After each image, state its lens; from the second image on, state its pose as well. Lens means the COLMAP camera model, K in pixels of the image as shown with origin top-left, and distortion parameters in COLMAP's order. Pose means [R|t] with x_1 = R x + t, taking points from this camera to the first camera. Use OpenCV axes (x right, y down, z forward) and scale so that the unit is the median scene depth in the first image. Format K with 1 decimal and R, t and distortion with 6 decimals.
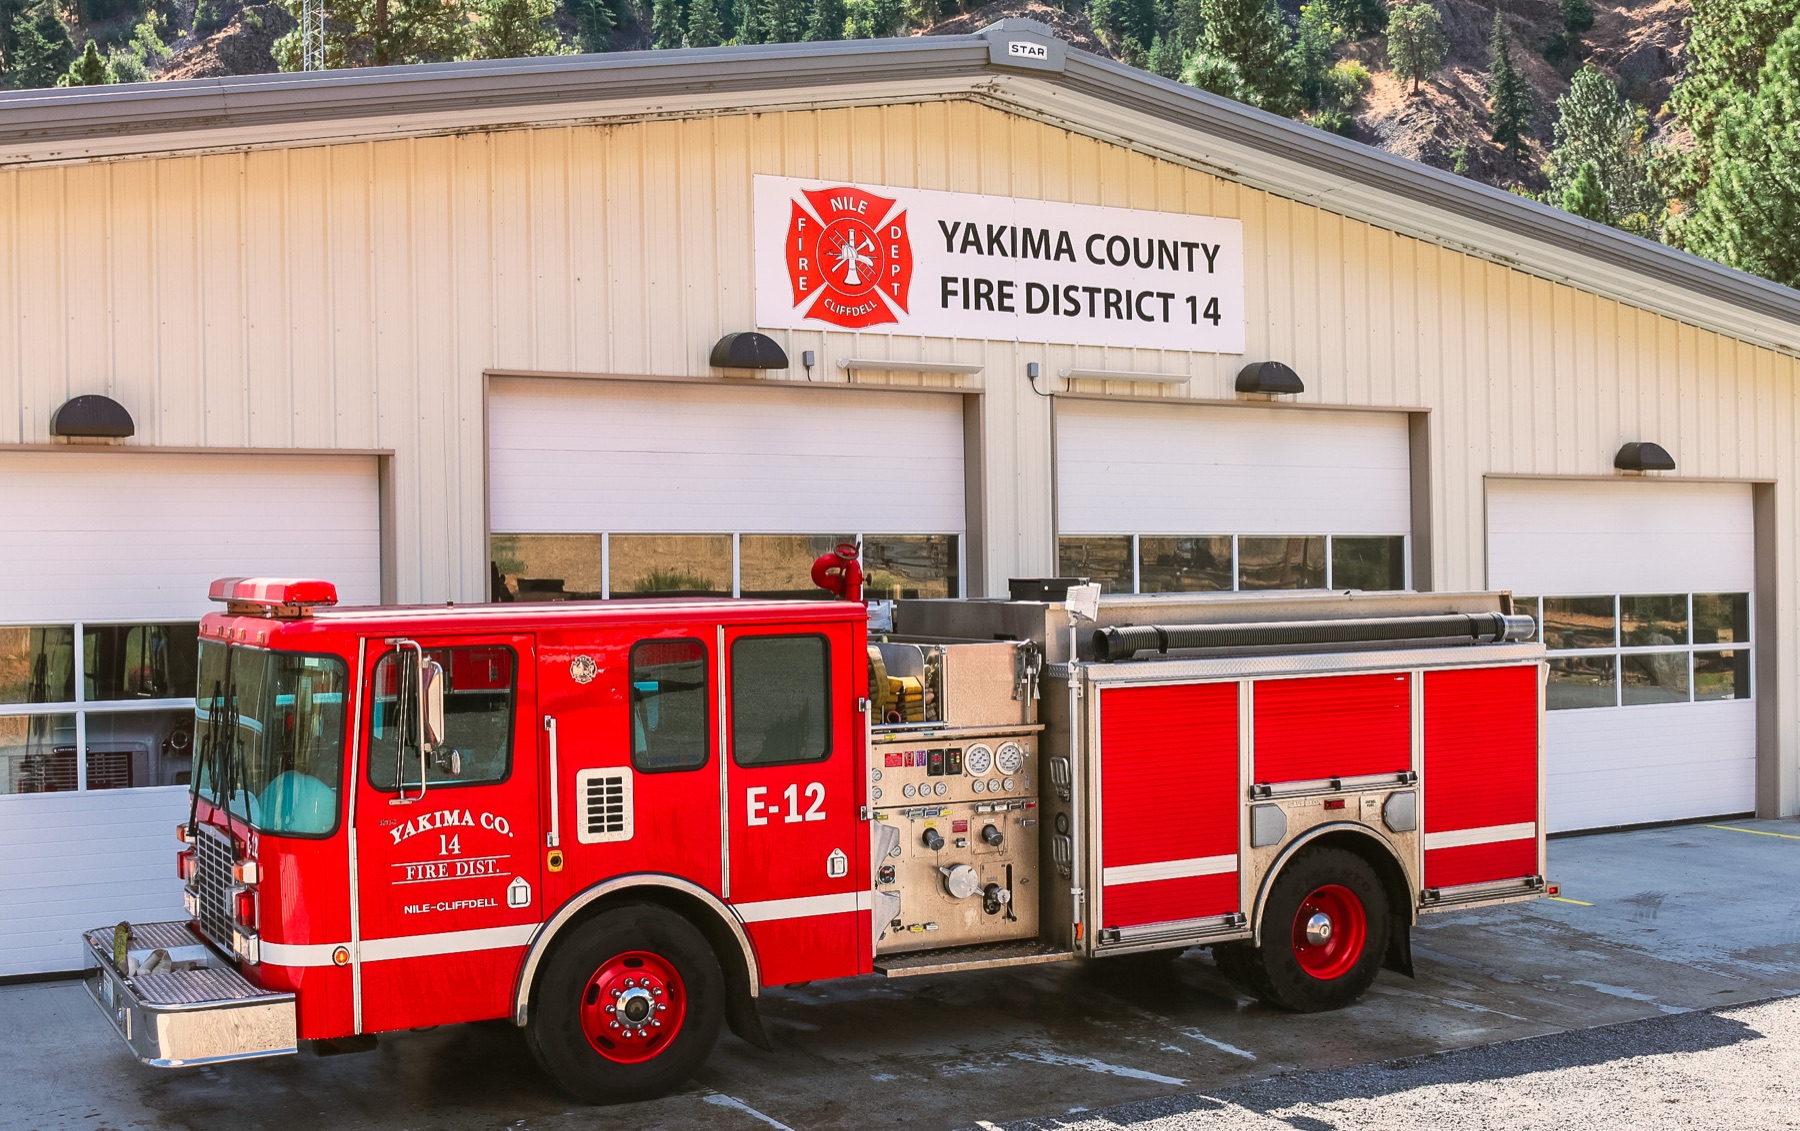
lens RADIAL K [[2154.2, 0, 942.0], [0, 2154.2, 571.1], [0, 0, 1]] dist [-0.066256, 0.043676]
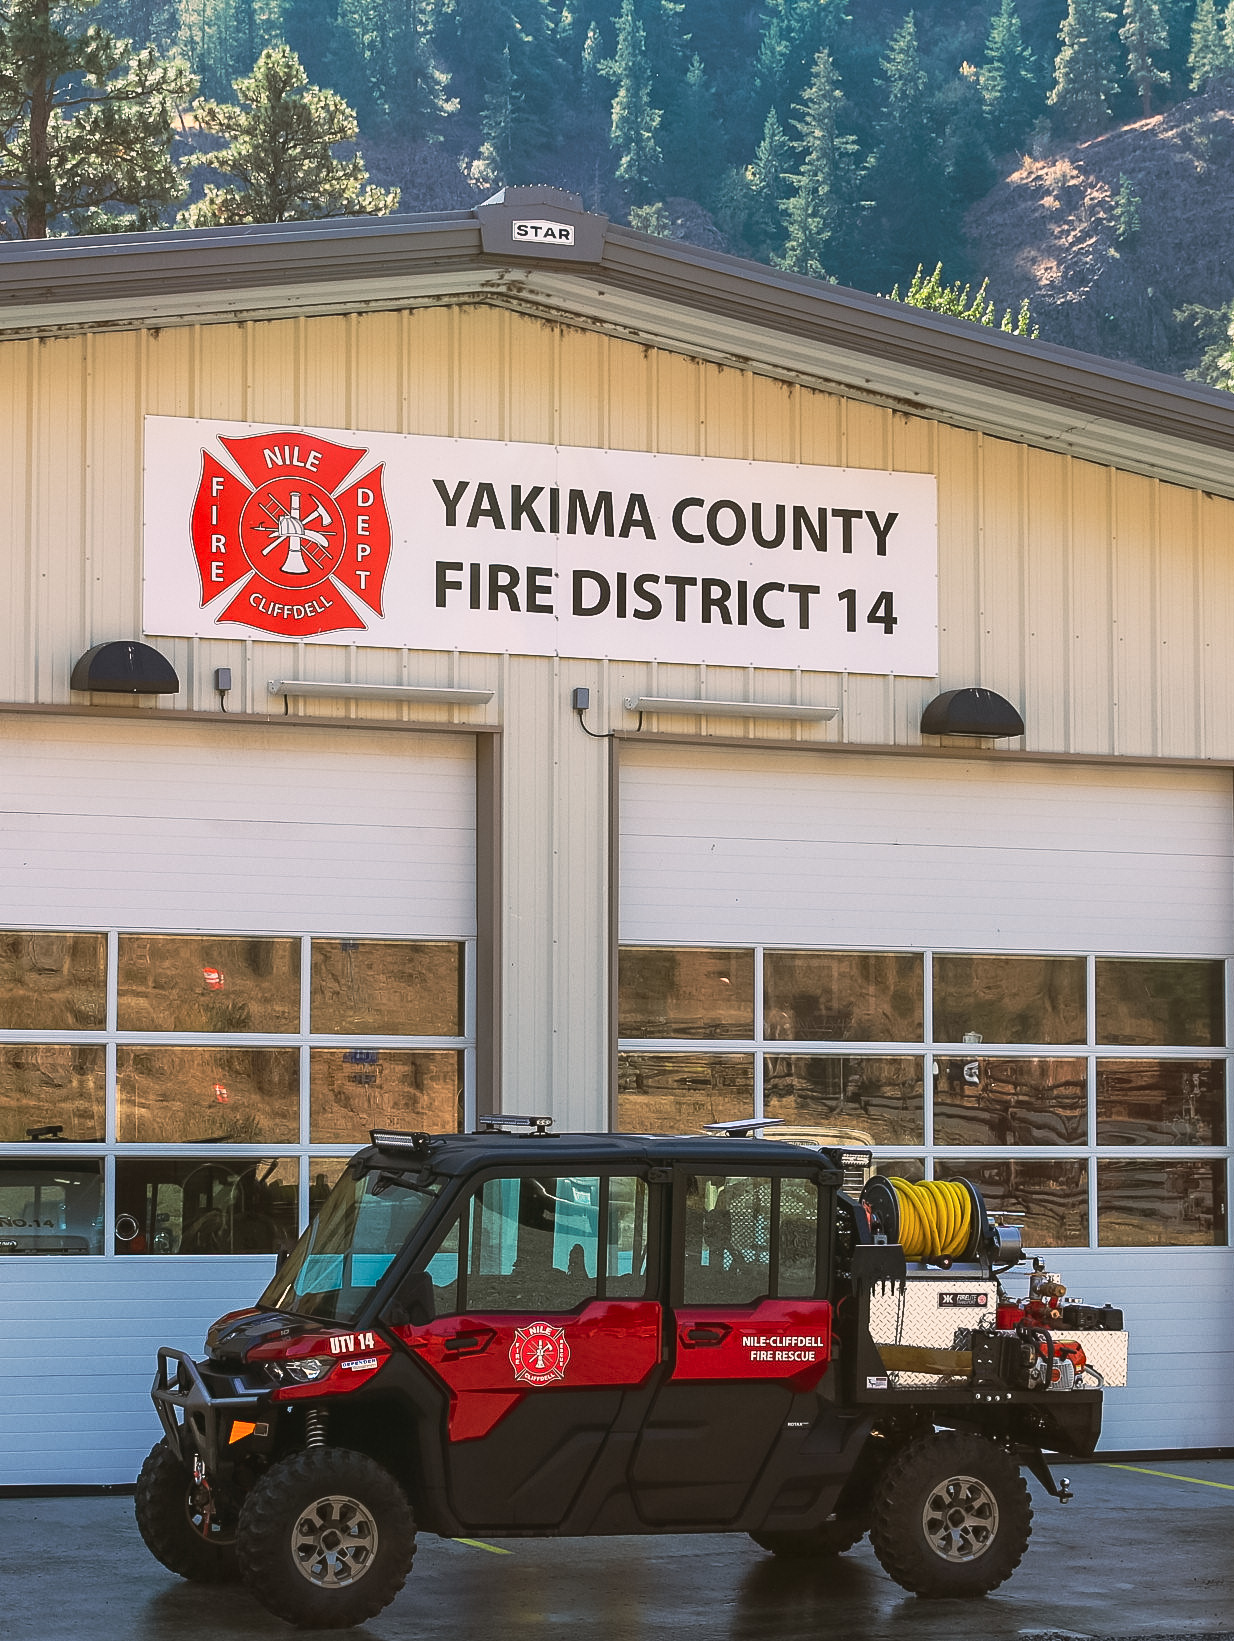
lens RADIAL K [[3867.3, 0, 650.7], [0, 3867.3, 851.4], [0, 0, 1]] dist [-0.015824, -0.183679]
pose [[0.990969, 0.006758, -0.133920, 0.227482], [-0.015480, 0.997817, -0.064194, 0.032035], [0.133194, 0.065687, 0.988911, -0.194667]]
